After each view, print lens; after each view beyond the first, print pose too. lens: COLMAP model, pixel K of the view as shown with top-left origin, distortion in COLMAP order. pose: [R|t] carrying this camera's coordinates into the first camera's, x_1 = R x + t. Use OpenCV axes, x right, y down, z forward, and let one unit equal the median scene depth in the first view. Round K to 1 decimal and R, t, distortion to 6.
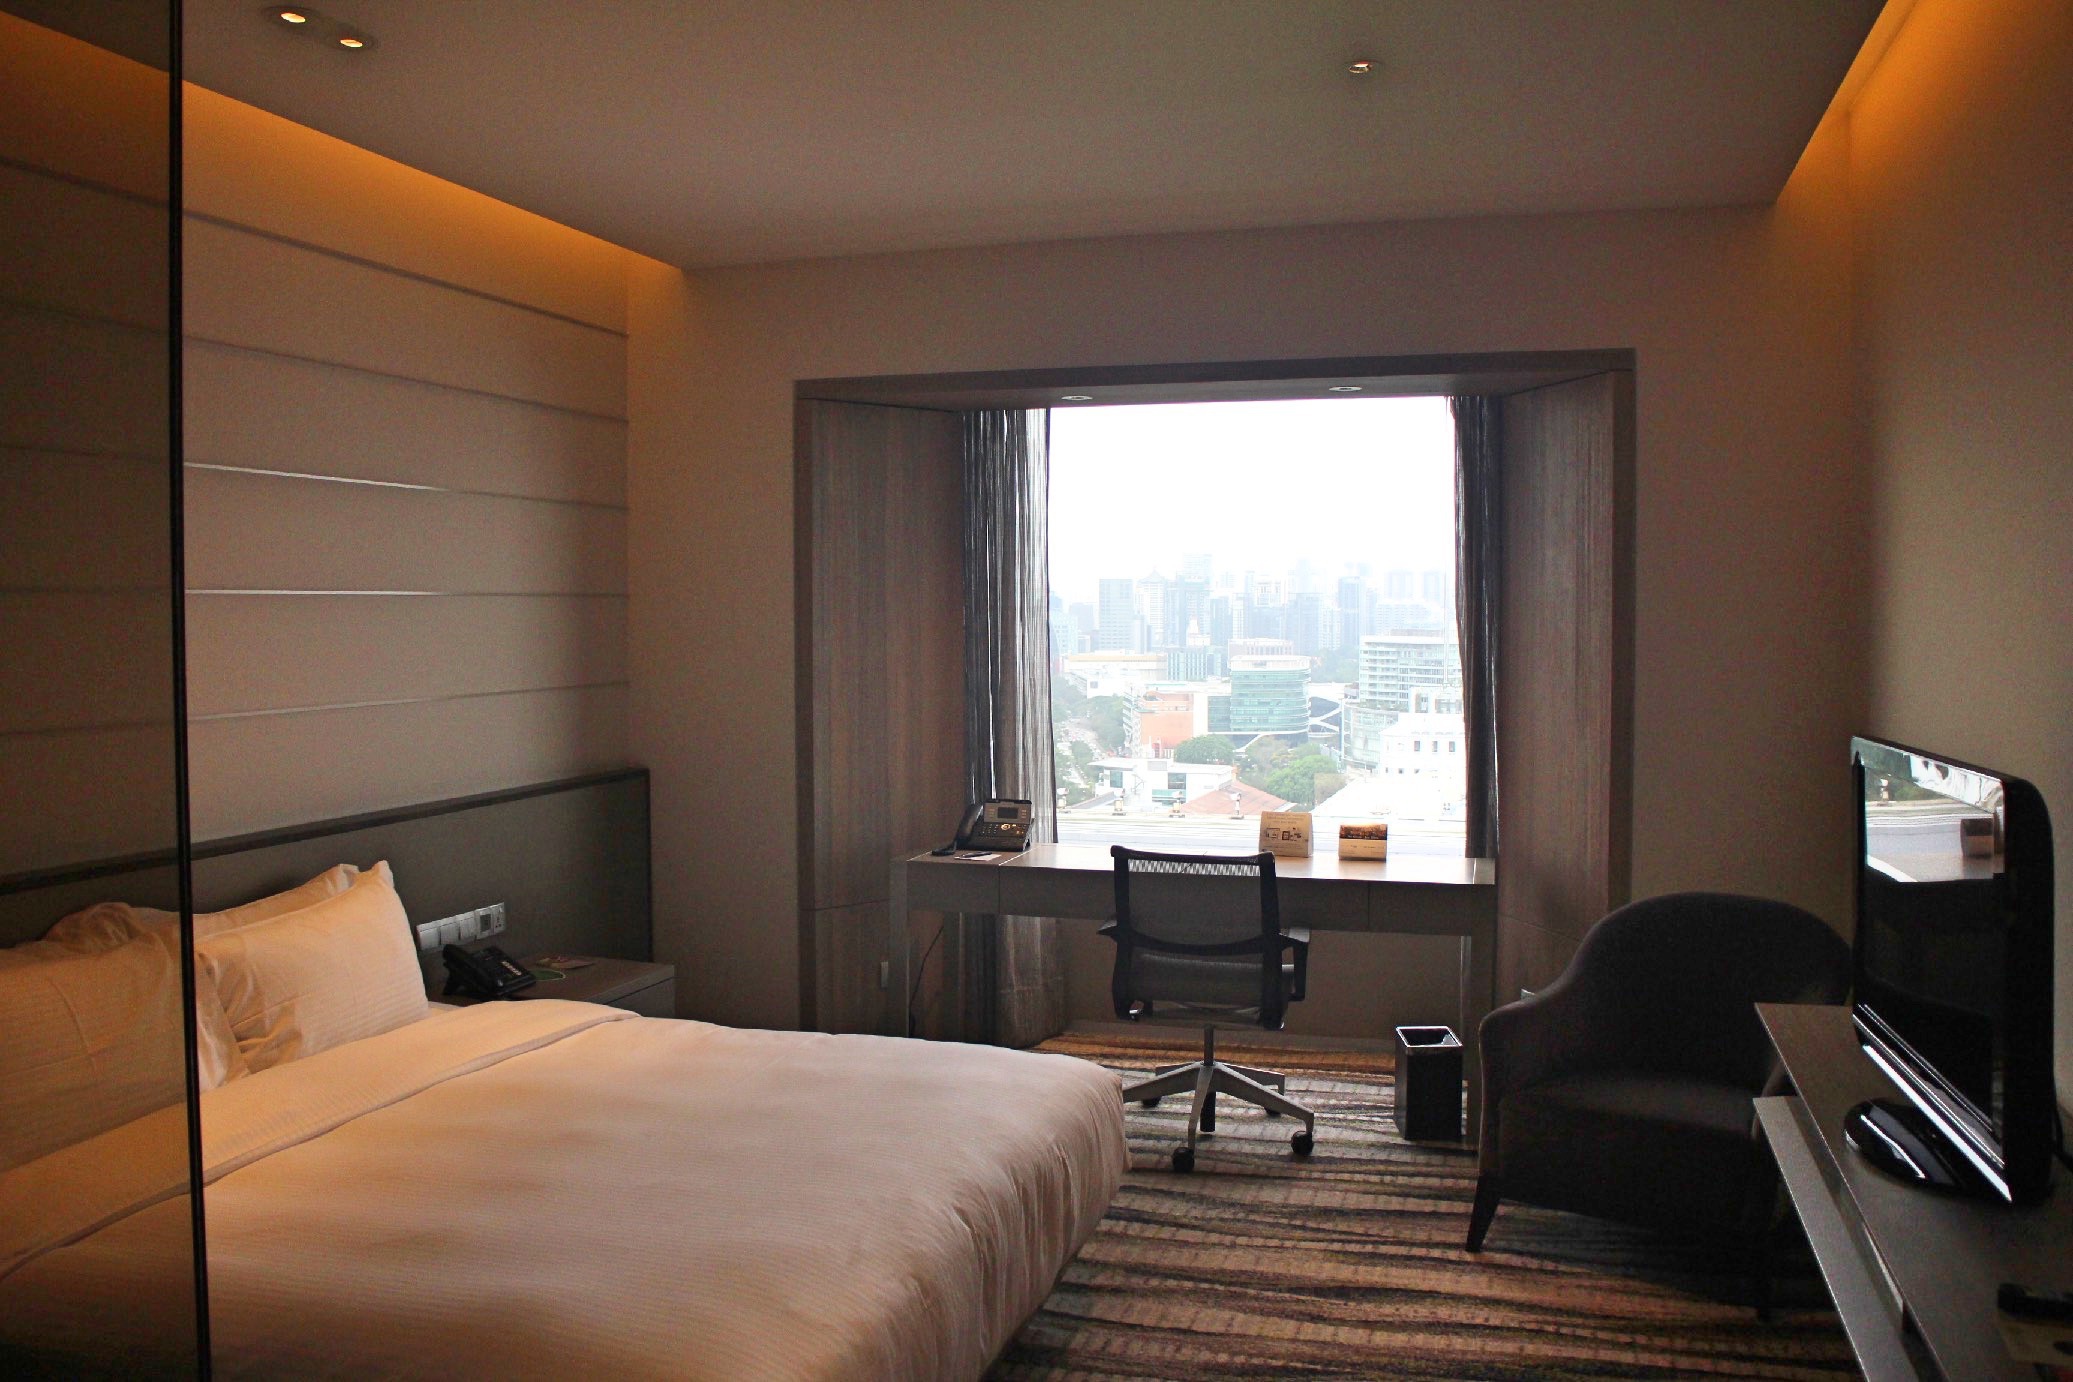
lens RADIAL K [[1682.3, 0, 1036.5], [0, 1682.3, 691.0], [0, 0, 1]] dist [-0.146146, 0.108991]
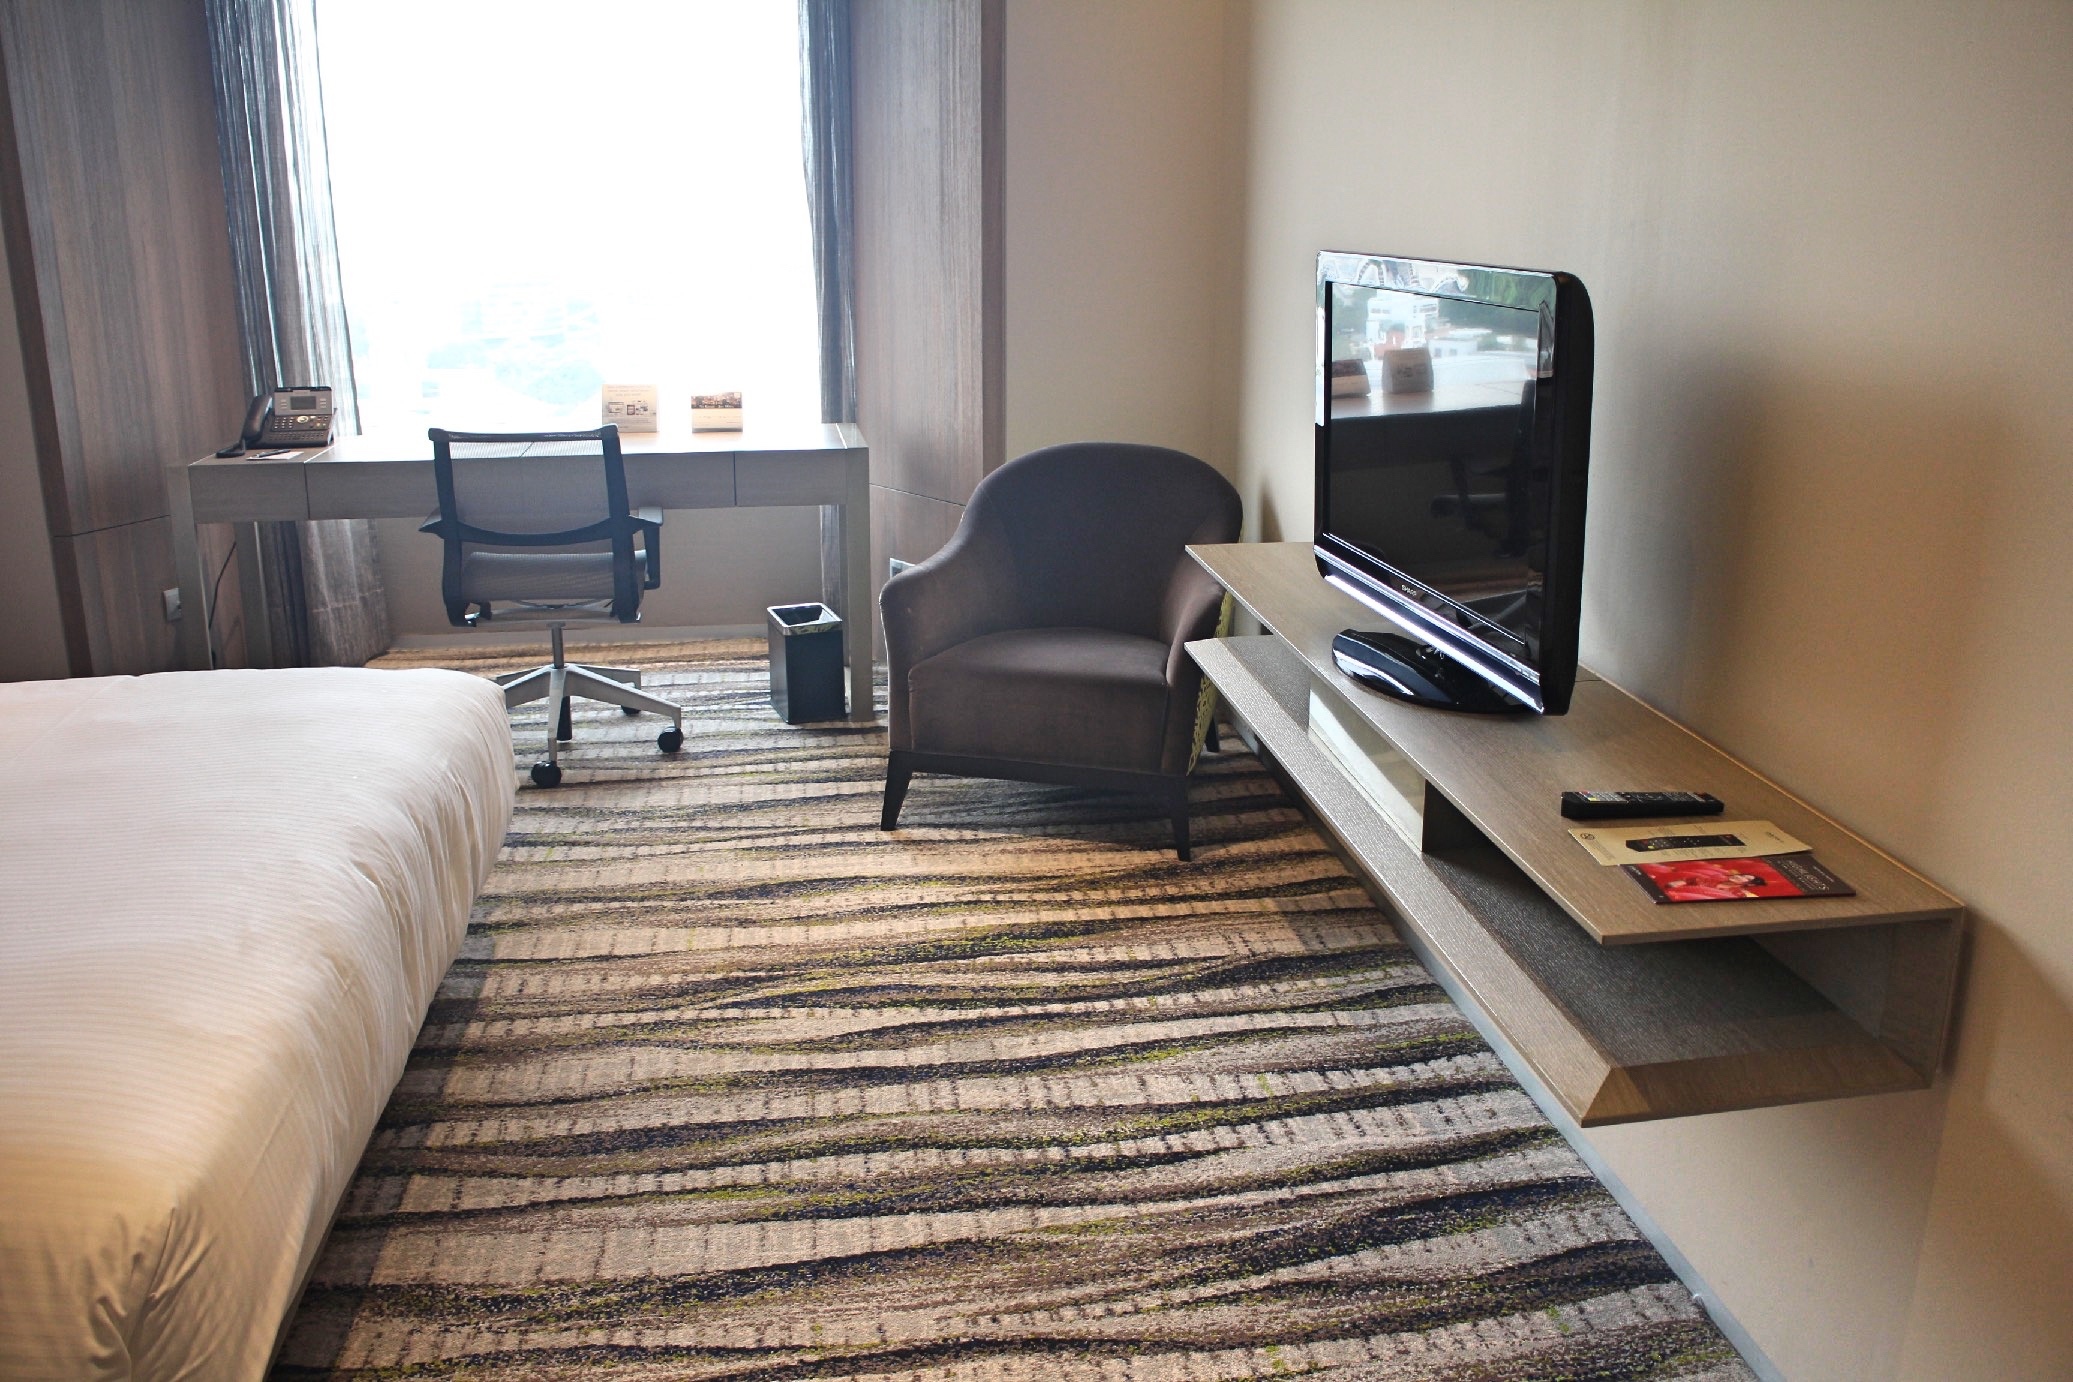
lens RADIAL K [[1682.3, 0, 1036.5], [0, 1682.3, 691.0], [0, 0, 1]] dist [-0.146146, 0.108991]
pose [[0.905909, -0.109896, 0.408965, -0.046262], [0.009286, 0.970663, 0.240265, 0.027989], [-0.423371, -0.213861, 0.880352, 0.118560]]
